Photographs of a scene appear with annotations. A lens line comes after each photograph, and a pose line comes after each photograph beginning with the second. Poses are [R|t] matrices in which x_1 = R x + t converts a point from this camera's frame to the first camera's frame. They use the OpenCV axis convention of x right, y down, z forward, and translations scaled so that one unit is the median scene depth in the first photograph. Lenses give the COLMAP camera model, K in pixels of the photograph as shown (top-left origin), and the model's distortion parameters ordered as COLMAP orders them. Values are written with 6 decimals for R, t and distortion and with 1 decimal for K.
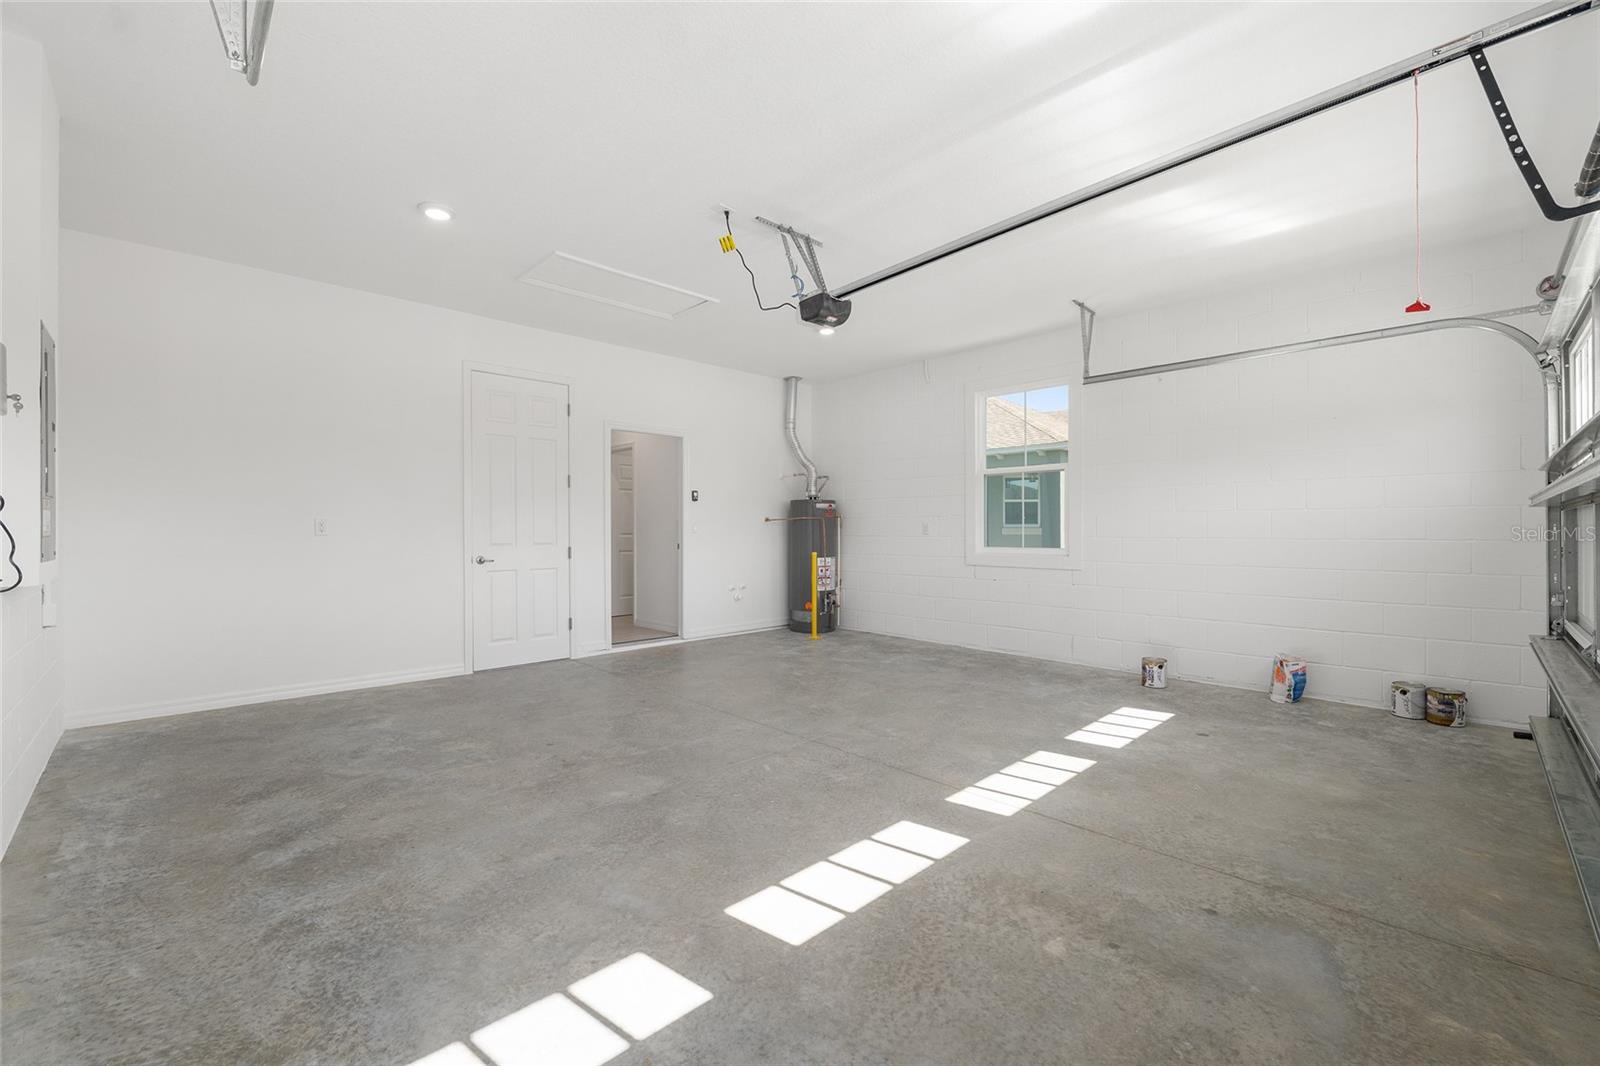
lens RADIAL K [[655.8, 0, 799.1], [0, 655.8, 532.8], [0, 0, 1]] dist [-0.004028, -0.000150]
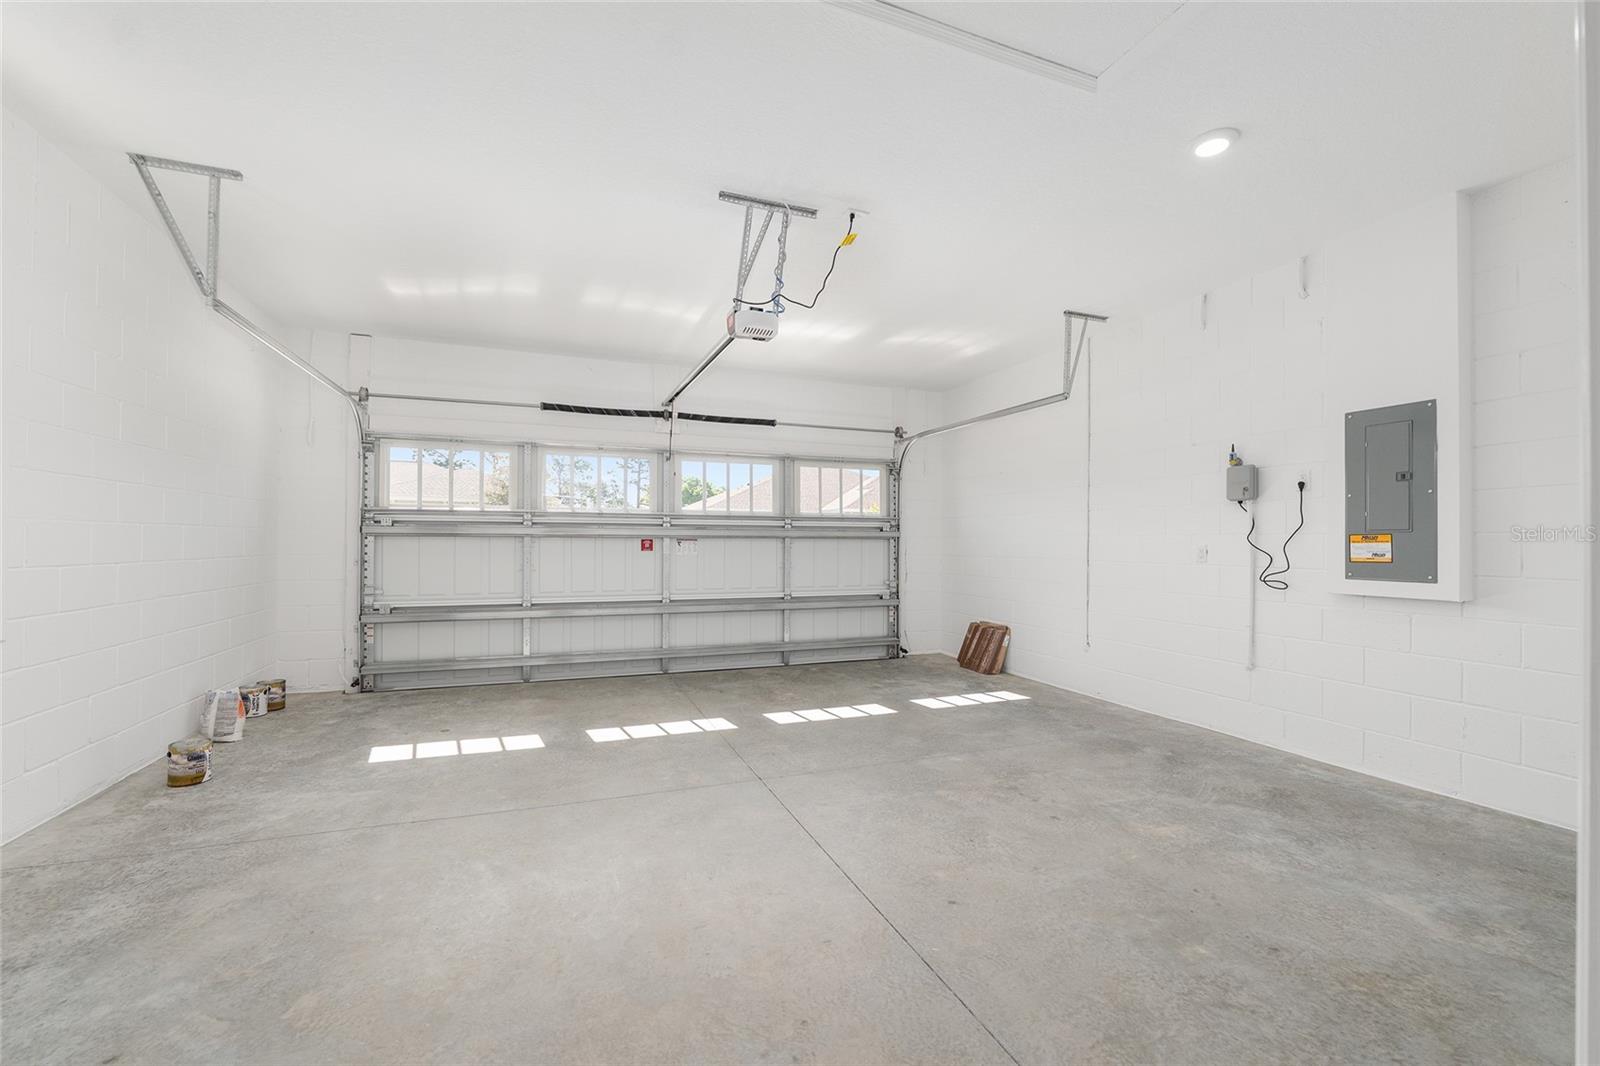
lens RADIAL K [[655.8, 0, 800.2], [0, 655.8, 534.4], [0, 0, 1]] dist [-0.004028, -0.000150]
pose [[-0.918450, -0.000009, 0.395537, -0.489981], [-0.003930, 0.999951, -0.009103, -0.028000], [-0.395518, -0.009915, -0.918405, 2.241068]]
